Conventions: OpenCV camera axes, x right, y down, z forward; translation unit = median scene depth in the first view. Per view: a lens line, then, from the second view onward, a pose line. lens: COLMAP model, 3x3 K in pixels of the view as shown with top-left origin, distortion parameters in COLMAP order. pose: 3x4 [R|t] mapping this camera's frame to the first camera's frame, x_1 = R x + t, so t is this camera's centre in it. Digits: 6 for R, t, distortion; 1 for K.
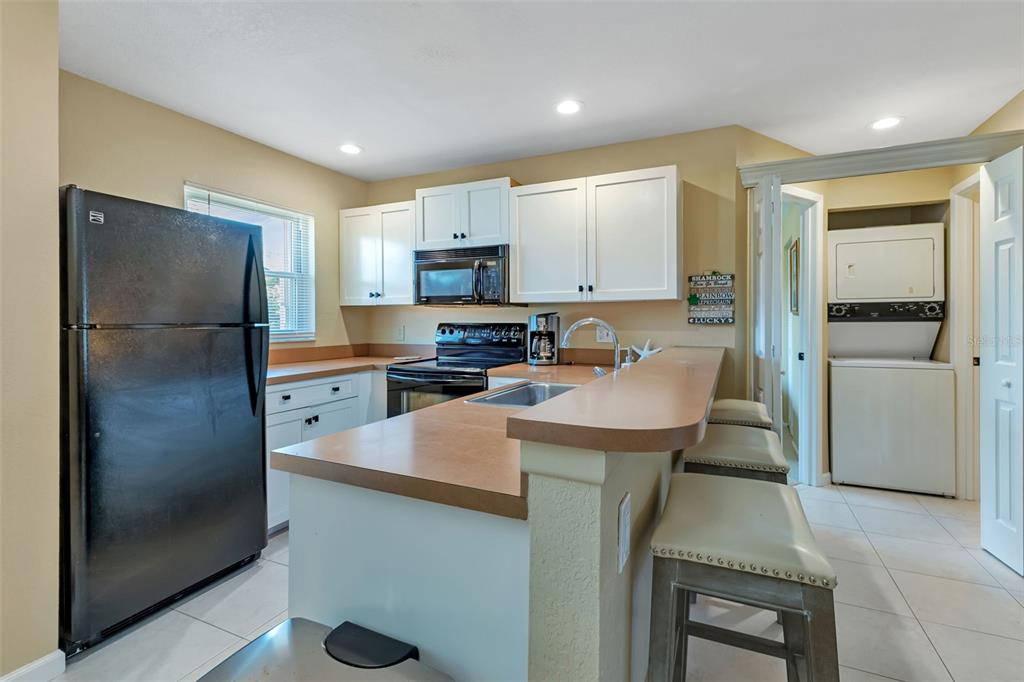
lens RADIAL K [[460.3, 0, 516.5], [0, 460.3, 323.9], [0, 0, 1]] dist [0.011193, -0.001848]
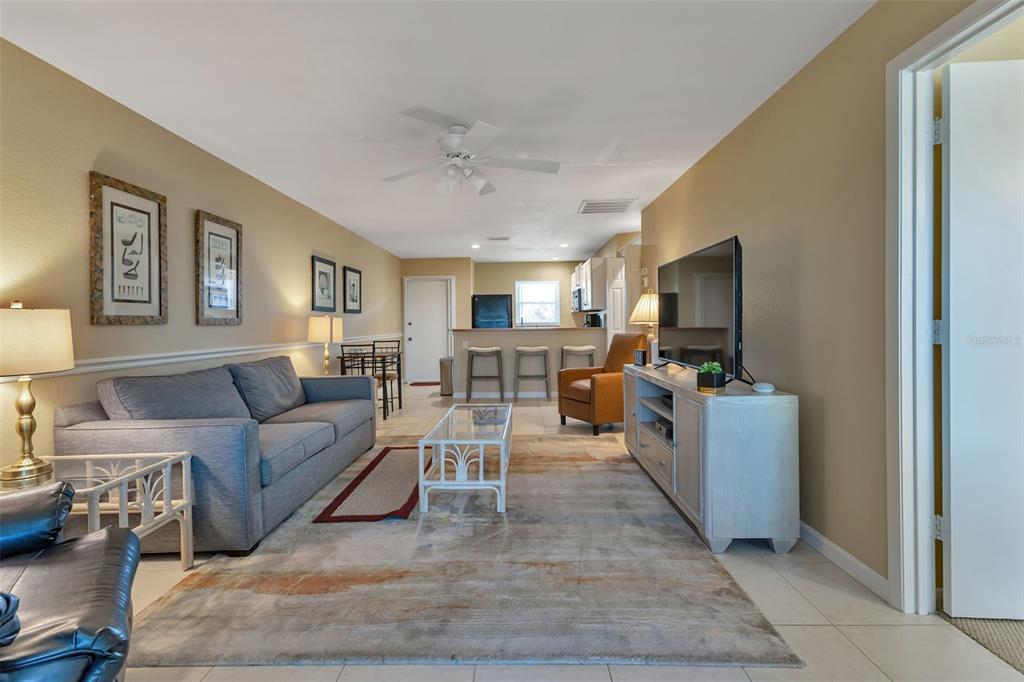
lens RADIAL K [[453.2, 0, 505.8], [0, 453.2, 328.9], [0, 0, 1]] dist [0.011342, -0.003597]
pose [[0.400444, 0.008518, -0.916282, 2.183514], [0.003064, 0.999939, 0.010635, 0.027425], [0.916316, -0.007066, 0.400393, -0.421682]]
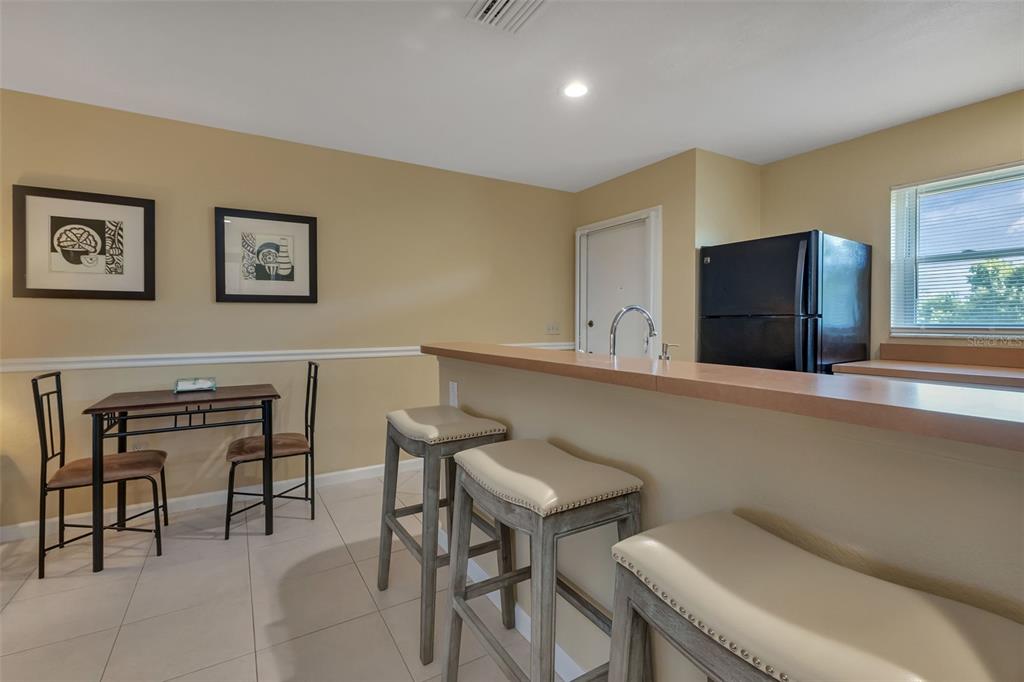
lens RADIAL K [[460.3, 0, 502.2], [0, 460.3, 319.2], [0, 0, 1]] dist [0.011193, -0.001848]
pose [[-0.562224, -0.001905, -0.826983, 0.623629], [-0.006276, 0.999978, 0.001963, 0.007891], [0.826961, 0.006294, -0.562224, 0.754381]]
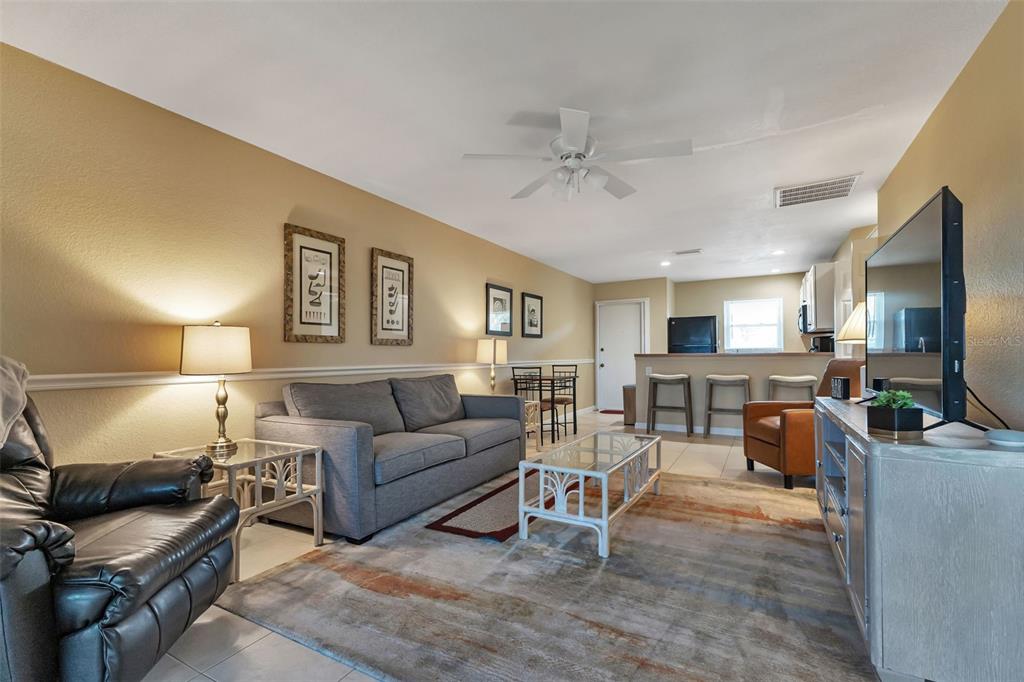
lens RADIAL K [[450.5, 0, 506.9], [0, 450.5, 354.3], [0, 0, 1]] dist [0.004322, 0.001634]
pose [[-0.081834, 0.000559, -0.996646, 2.141615], [-0.002402, 0.999997, 0.000758, 0.052651], [0.996643, 0.002456, -0.081832, -0.184975]]
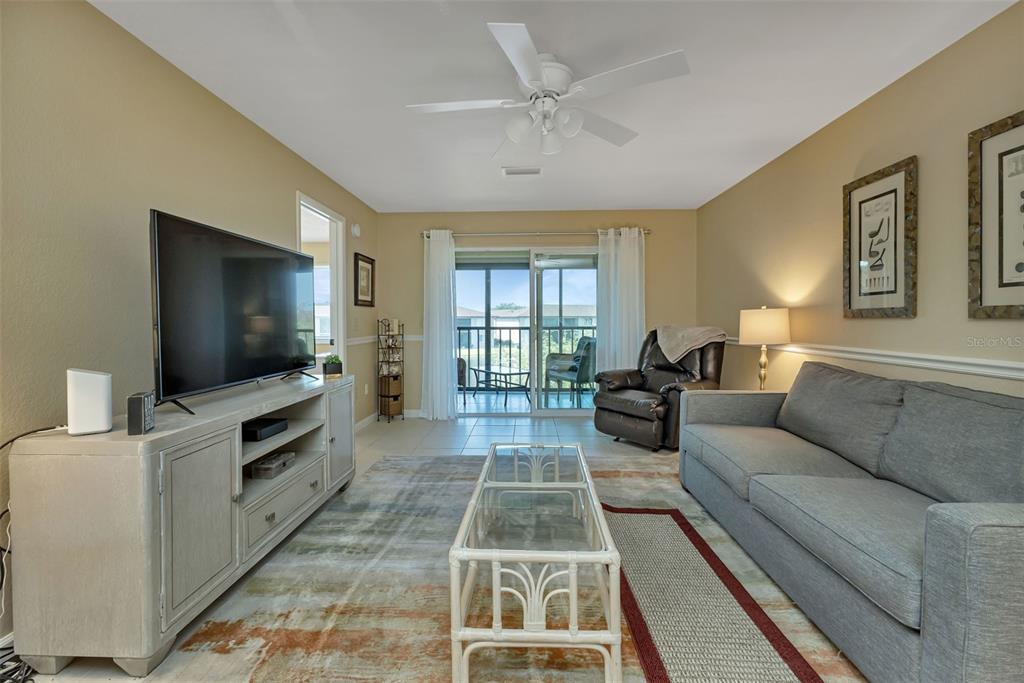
lens RADIAL K [[453.2, 0, 513.0], [0, 453.2, 331.1], [0, 0, 1]] dist [0.011342, -0.003597]
pose [[-0.396627, -0.019673, 0.917769, 0.621081], [0.010879, 0.999599, 0.026129, 0.022023], [-0.917915, 0.020347, -0.396254, 0.209600]]
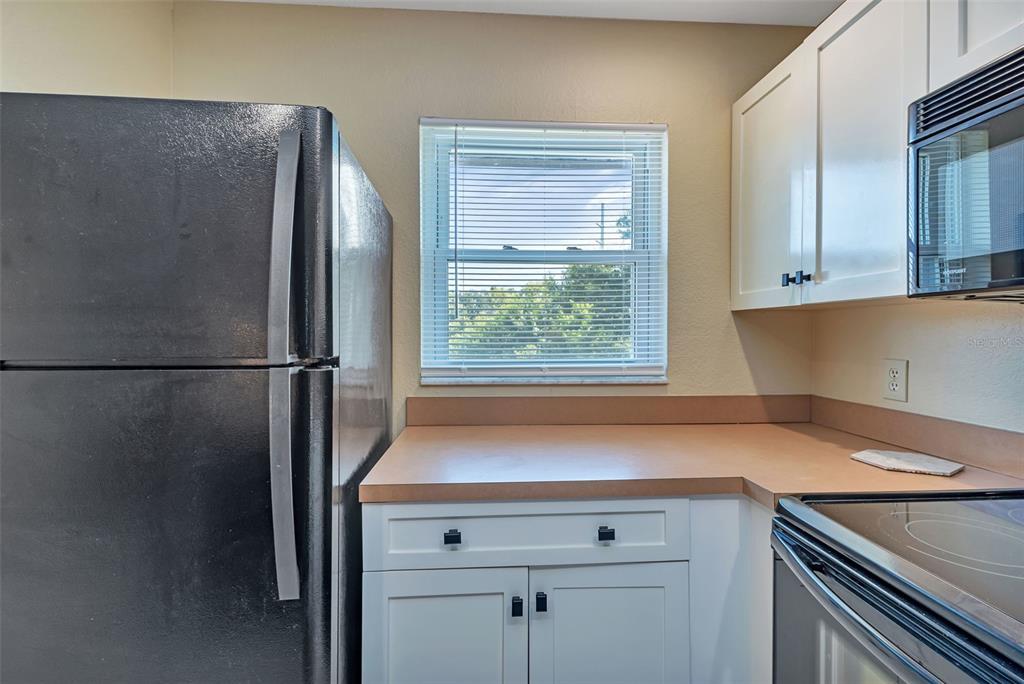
lens RADIAL K [[460.3, 0, 507.9], [0, 460.3, 337.2], [0, 0, 1]] dist [0.011193, -0.001848]
pose [[0.474966, 0.010966, -0.879936, -0.098679], [-0.007371, 0.999937, 0.008483, -0.018894], [0.879973, 0.002456, 0.475017, 0.715204]]
